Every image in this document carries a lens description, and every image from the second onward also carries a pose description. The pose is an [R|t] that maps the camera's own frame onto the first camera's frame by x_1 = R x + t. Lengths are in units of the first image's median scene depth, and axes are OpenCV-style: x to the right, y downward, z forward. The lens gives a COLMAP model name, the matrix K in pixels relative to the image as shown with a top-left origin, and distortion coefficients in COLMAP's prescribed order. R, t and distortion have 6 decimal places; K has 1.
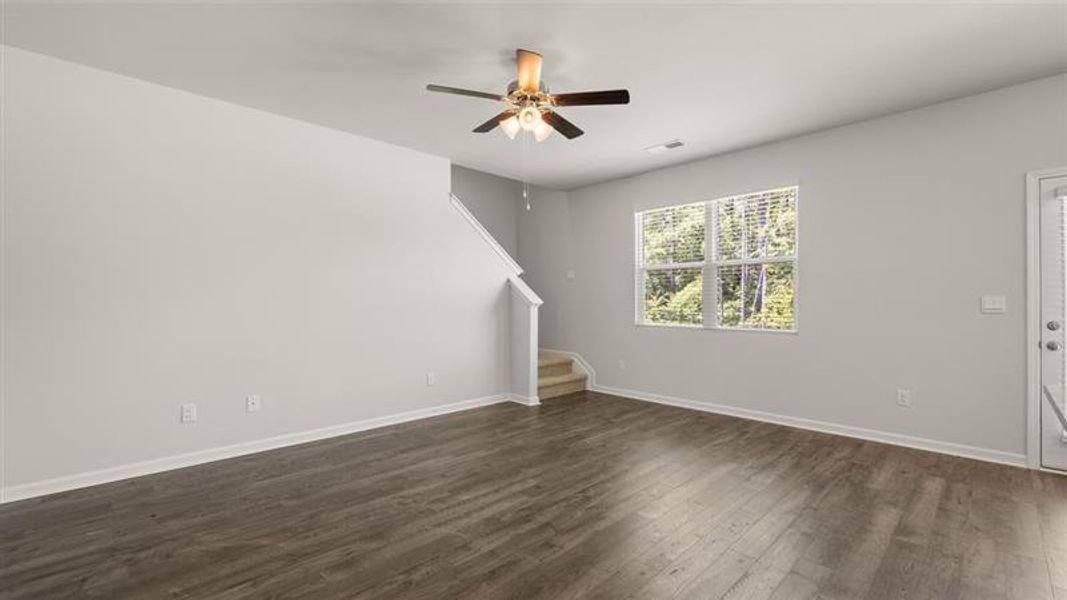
lens RADIAL K [[448.1, 0, 536.7], [0, 448.1, 301.9], [0, 0, 1]] dist [0.000121, 0.000022]
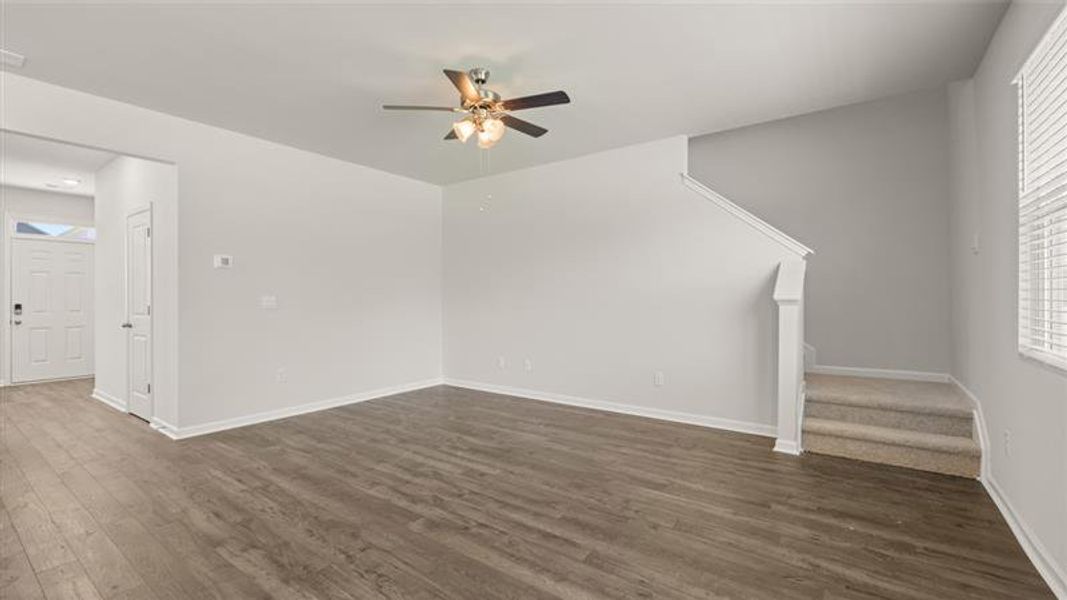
lens RADIAL K [[448.1, 0, 536.7], [0, 448.1, 301.9], [0, 0, 1]] dist [0.000121, 0.000022]
pose [[0.169585, 0.007817, -0.985485, 0.974840], [0.004627, 0.999951, 0.008728, -0.003001], [0.985505, -0.006040, 0.169540, 0.868355]]
